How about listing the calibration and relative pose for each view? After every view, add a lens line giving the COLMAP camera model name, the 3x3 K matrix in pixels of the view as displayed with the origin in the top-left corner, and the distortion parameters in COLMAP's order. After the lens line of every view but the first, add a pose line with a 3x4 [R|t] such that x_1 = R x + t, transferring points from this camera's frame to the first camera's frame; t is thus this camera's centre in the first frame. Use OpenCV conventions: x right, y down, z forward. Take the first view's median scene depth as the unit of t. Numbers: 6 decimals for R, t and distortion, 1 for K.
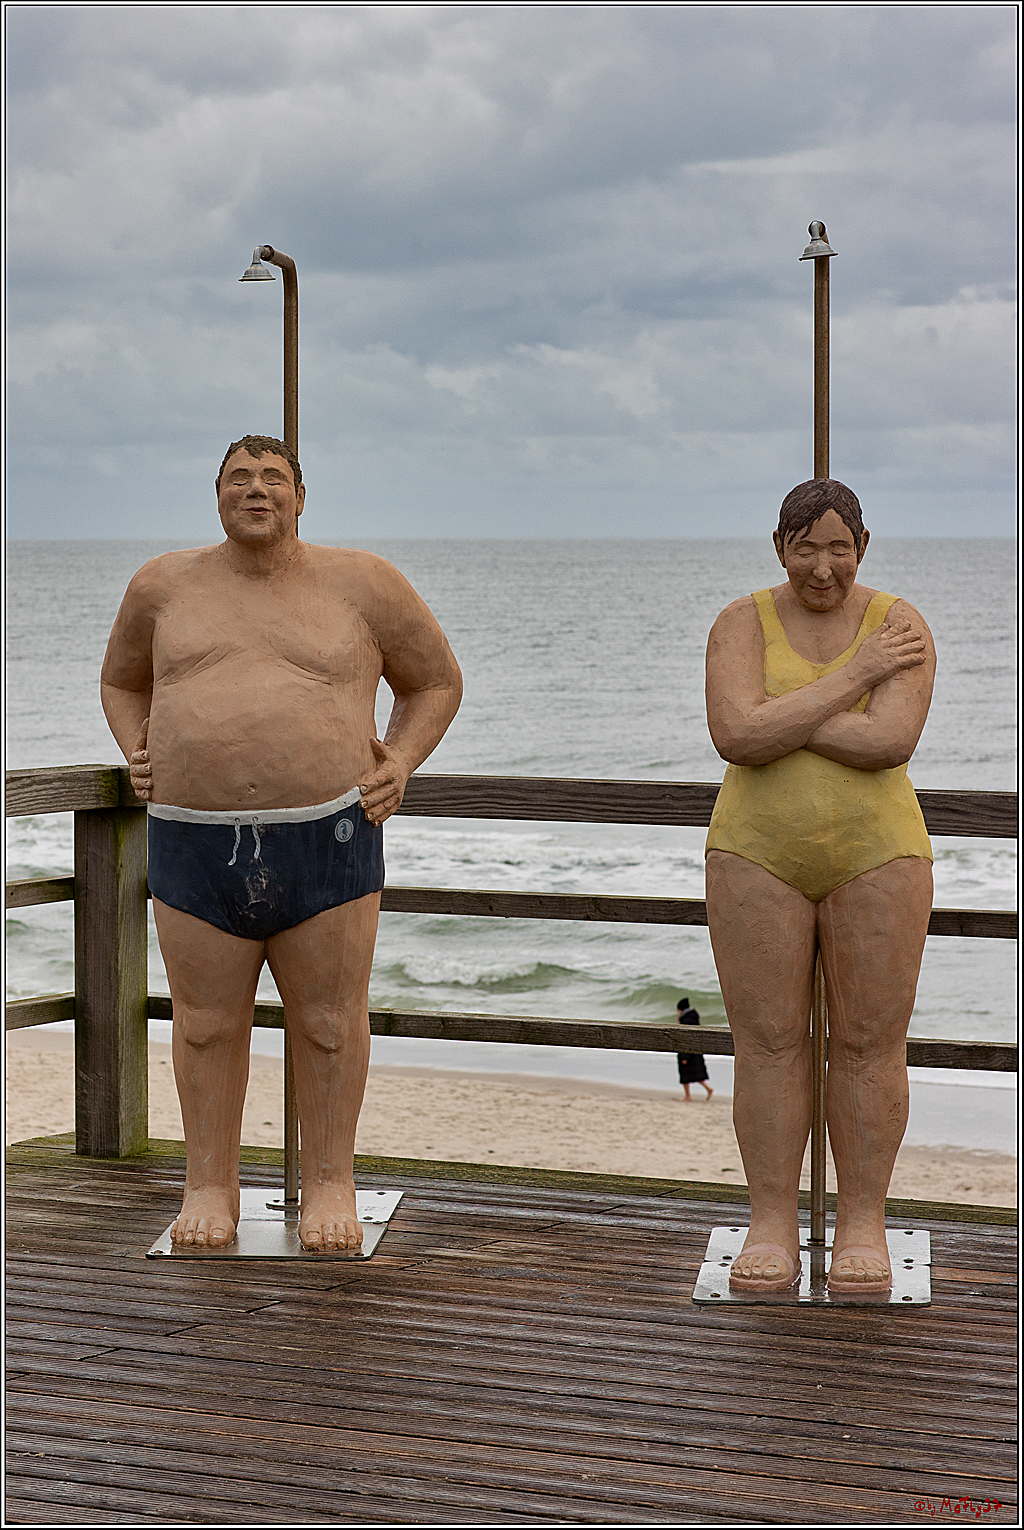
lens RADIAL K [[4153.7, 0, 512.0], [0, 4153.7, 765.0], [0, 0, 1]] dist [-0.080801, -0.381244]
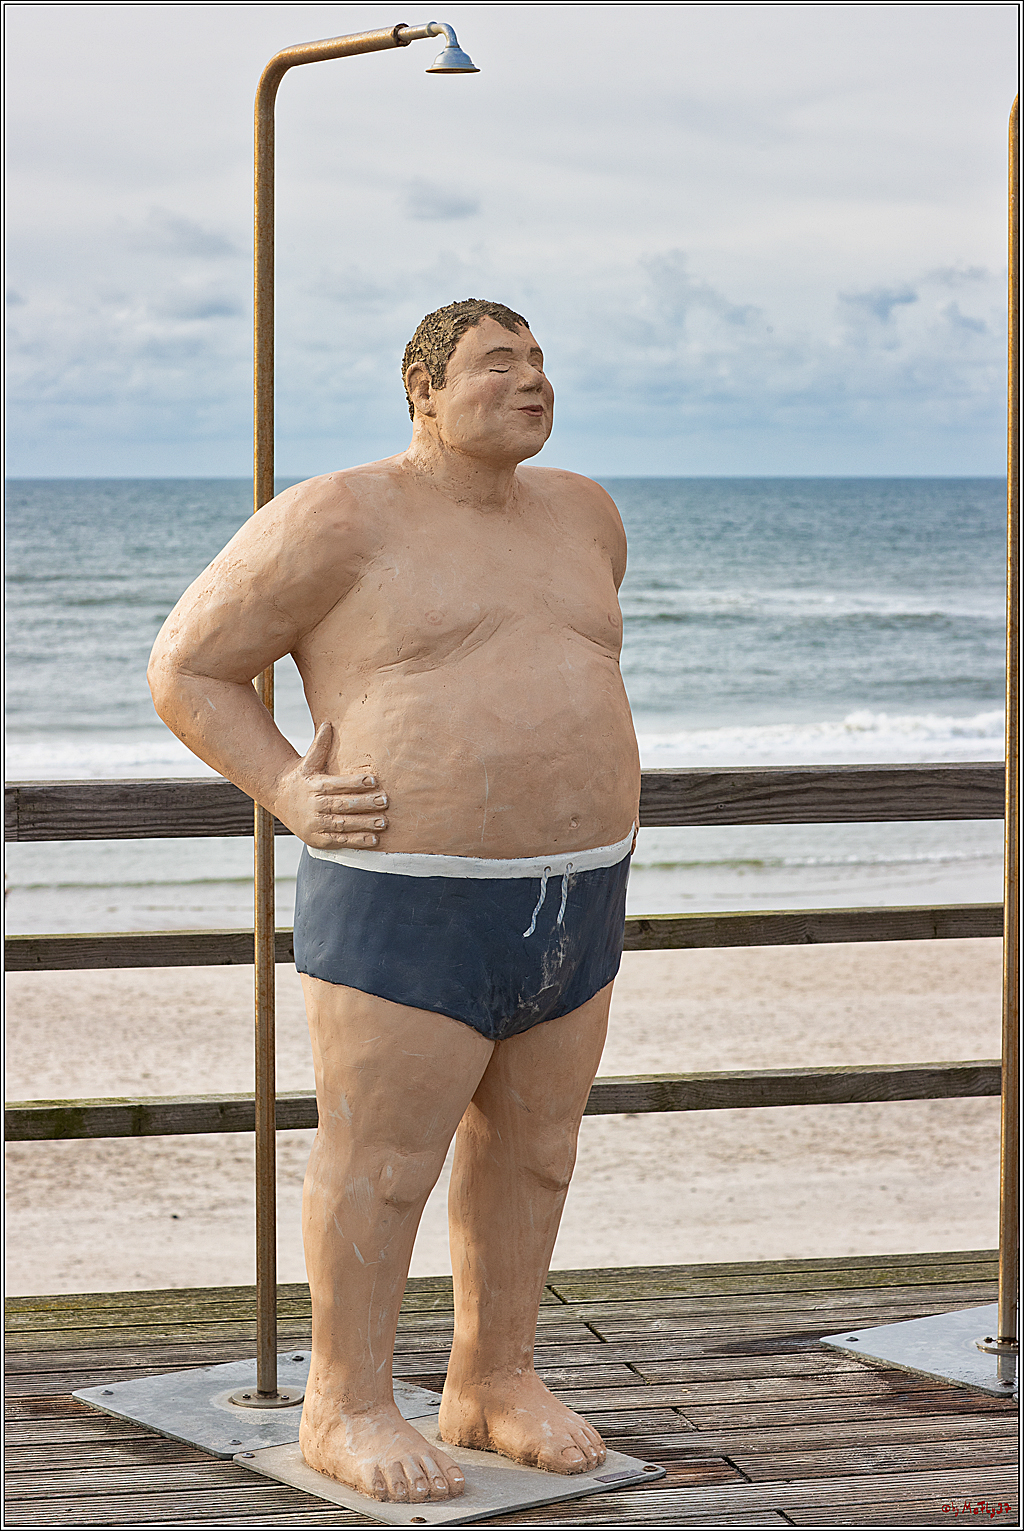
lens RADIAL K [[3538.4, 0, 512.0], [0, 3538.4, 765.5], [0, 0, 1]] dist [-0.104316, -0.378467]
pose [[0.754951, -0.055785, 0.653405, -0.442333], [0.036604, 0.998407, 0.042948, -0.028332], [-0.654759, -0.008506, 0.755790, 0.566184]]
